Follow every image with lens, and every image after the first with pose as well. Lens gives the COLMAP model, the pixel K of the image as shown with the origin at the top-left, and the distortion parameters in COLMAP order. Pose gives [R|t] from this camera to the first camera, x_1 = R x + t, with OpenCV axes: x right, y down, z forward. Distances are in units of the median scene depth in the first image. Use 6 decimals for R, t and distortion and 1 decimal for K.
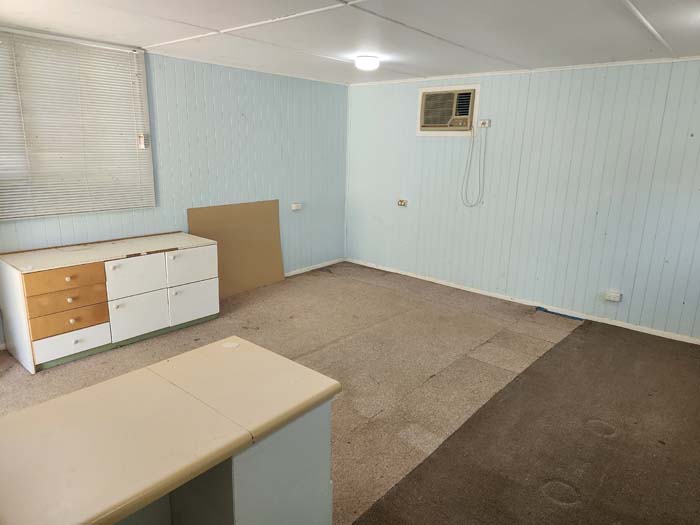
lens RADIAL K [[472.7, 0, 350.4], [0, 472.7, 262.0], [0, 0, 1]] dist [0.052984, -0.032767]
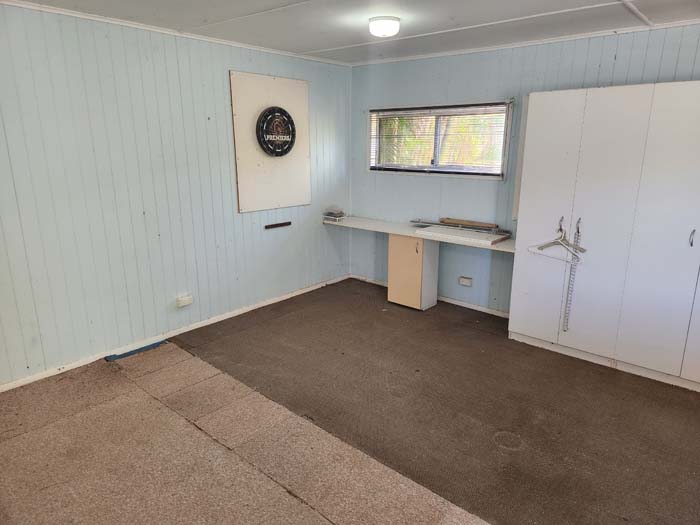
lens RADIAL K [[472.7, 0, 351.0], [0, 472.7, 260.6], [0, 0, 1]] dist [0.052984, -0.032767]
pose [[-0.008348, -0.277662, 0.960642, -0.290437], [0.230958, 0.934166, 0.272017, -0.171420], [-0.972928, 0.224139, 0.056331, 0.648891]]
